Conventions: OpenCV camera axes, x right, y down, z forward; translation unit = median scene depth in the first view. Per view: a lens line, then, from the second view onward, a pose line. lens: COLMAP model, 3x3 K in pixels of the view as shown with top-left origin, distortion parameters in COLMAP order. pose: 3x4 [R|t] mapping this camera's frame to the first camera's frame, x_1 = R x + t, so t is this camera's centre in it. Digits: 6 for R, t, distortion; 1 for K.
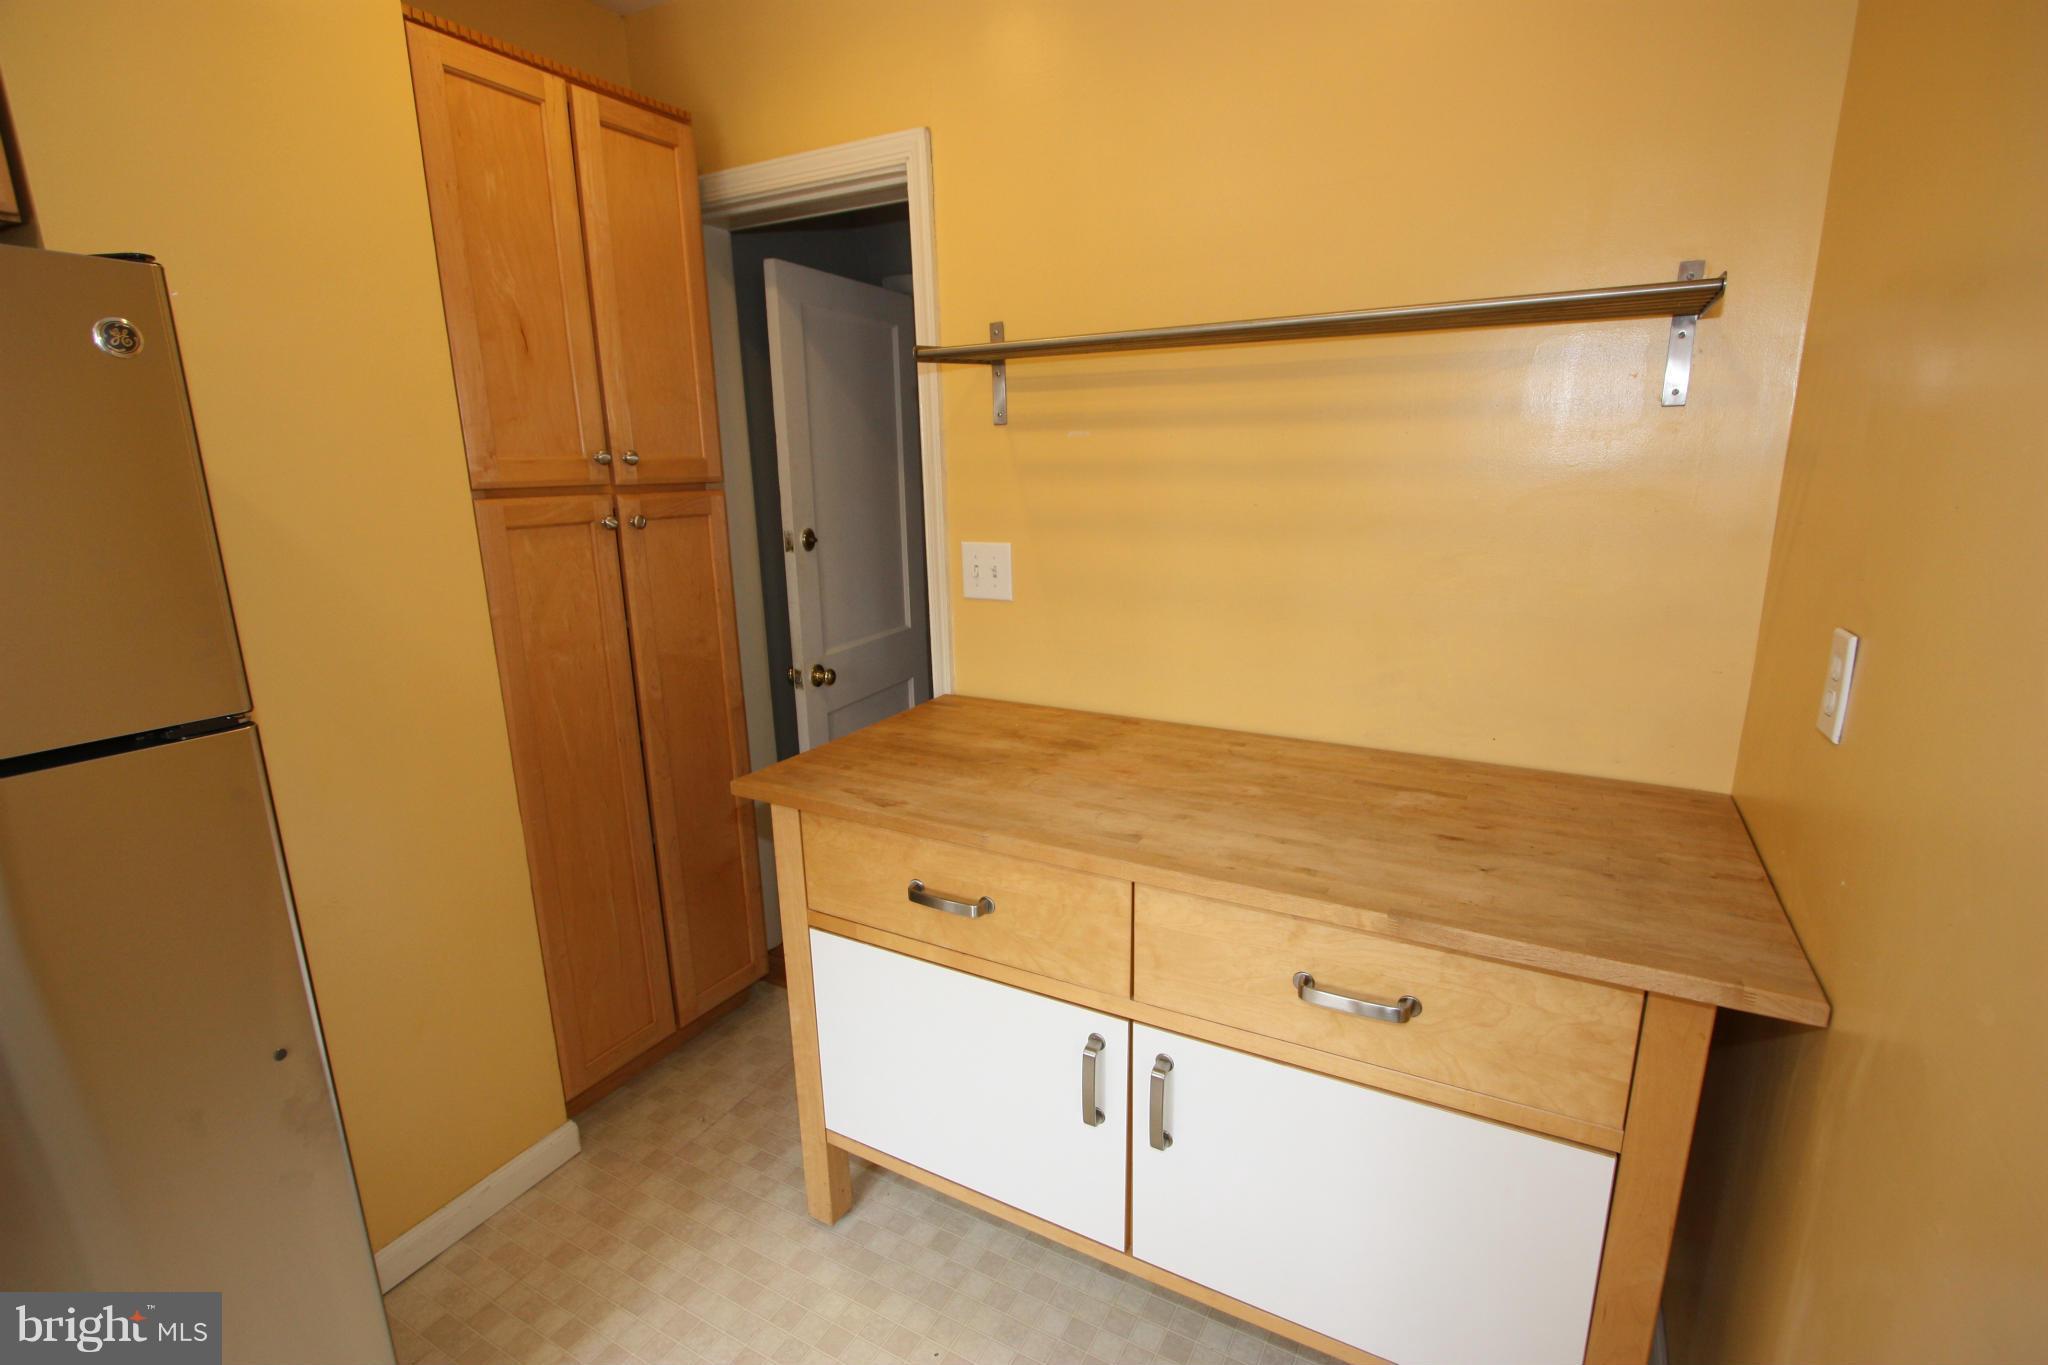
lens RADIAL K [[943.8, 0, 1024.5], [0, 943.8, 683.9], [0, 0, 1]] dist [-0.013029, 0.000264]
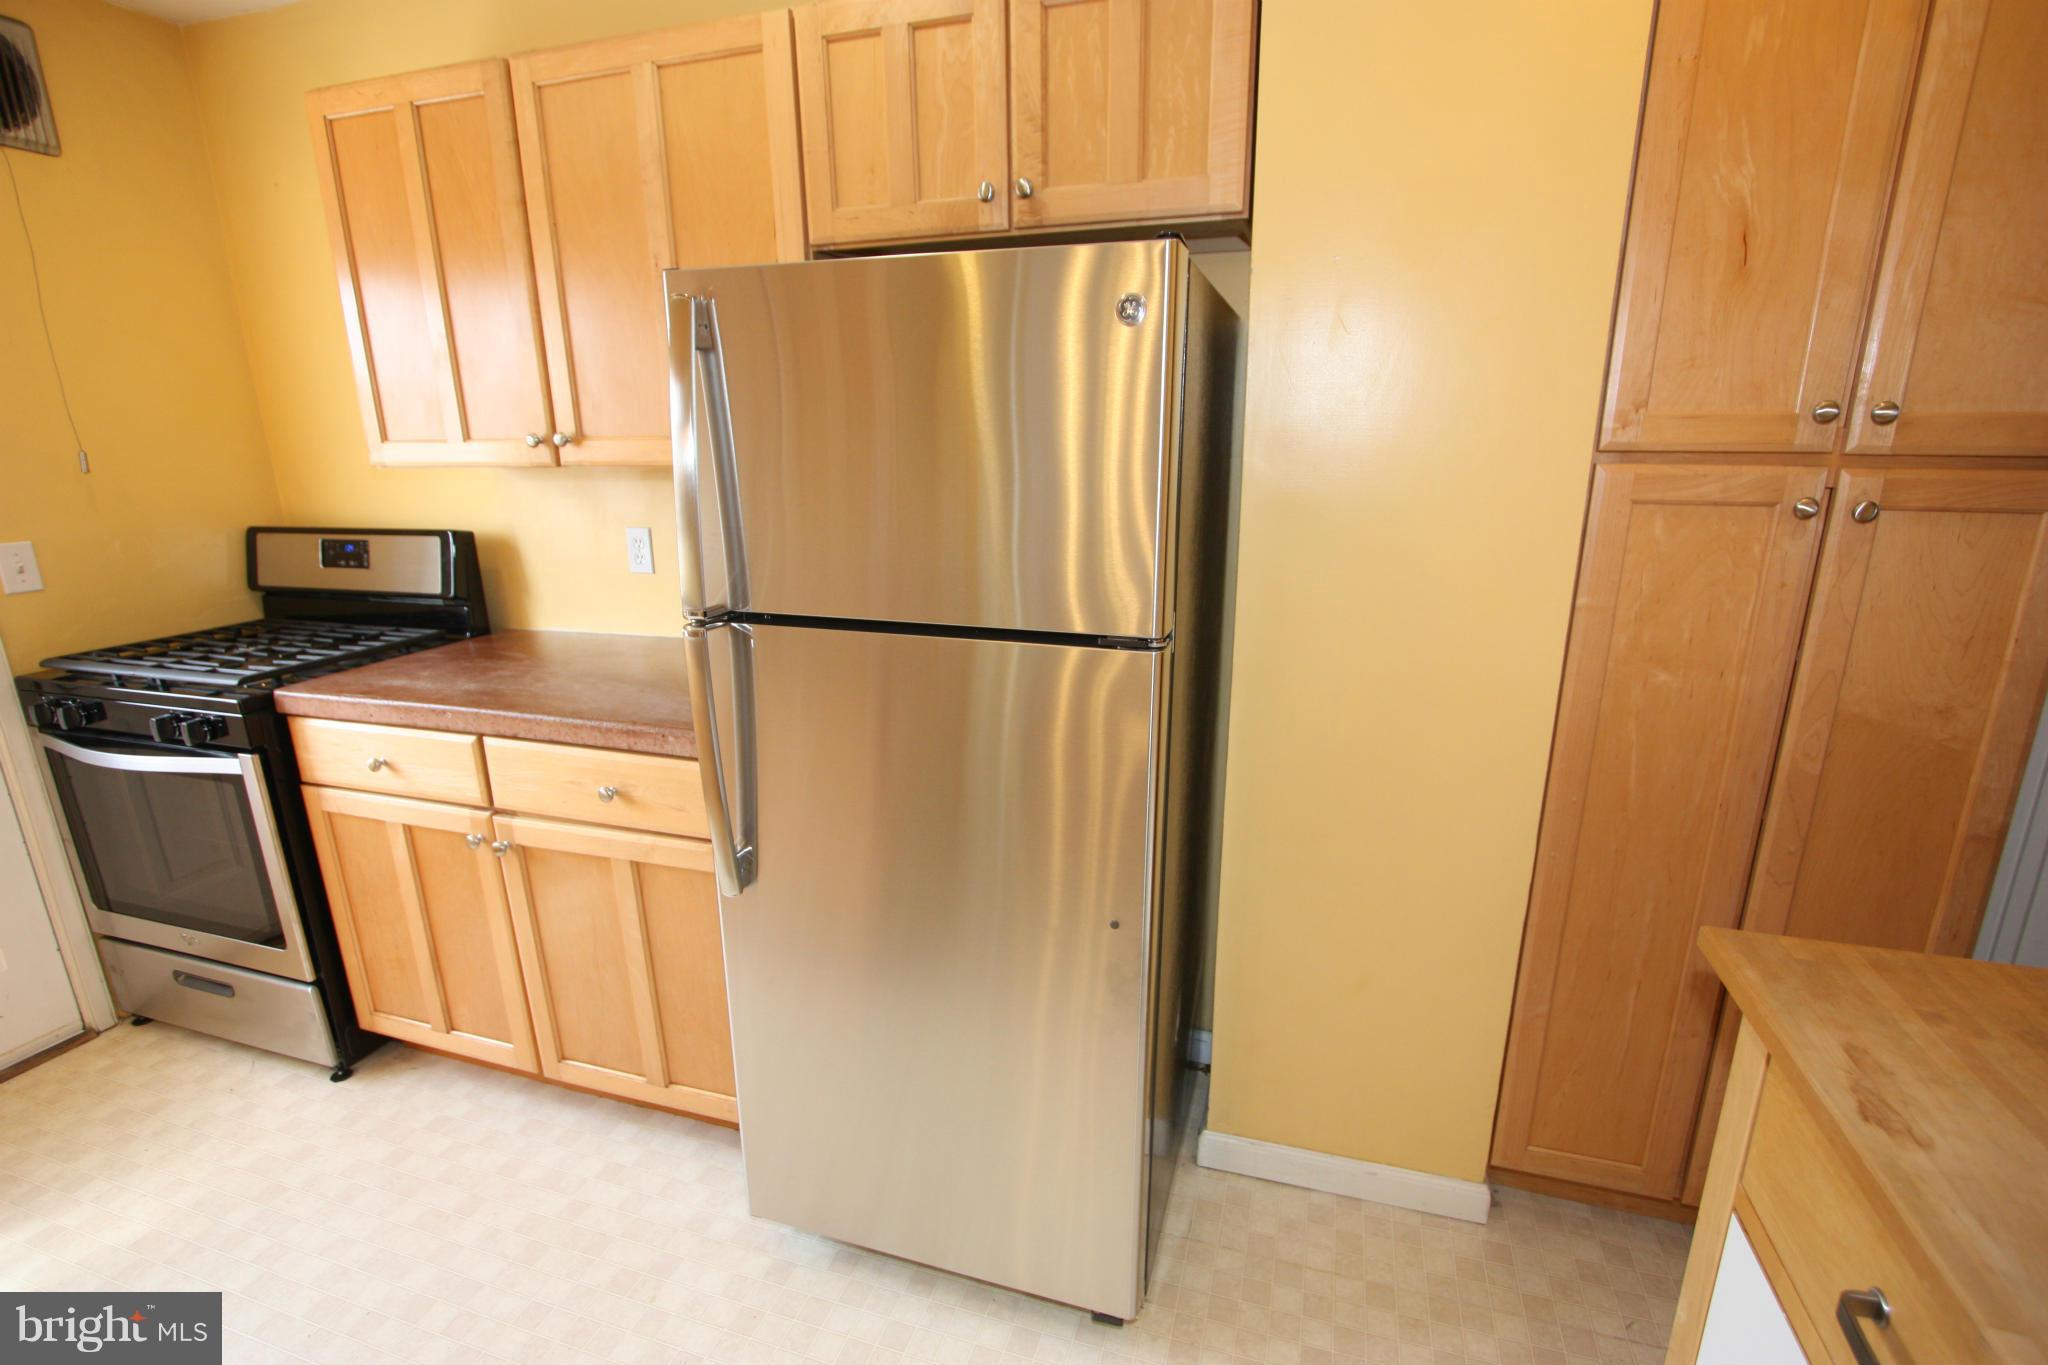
lens RADIAL K [[943.8, 0, 1026.4], [0, 943.8, 688.6], [0, 0, 1]] dist [-0.013029, 0.000264]
pose [[0.196714, 0.275087, -0.941079, 0.127929], [-0.224494, 0.946972, 0.229883, -0.077586], [0.954414, 0.166046, 0.248038, 0.318166]]
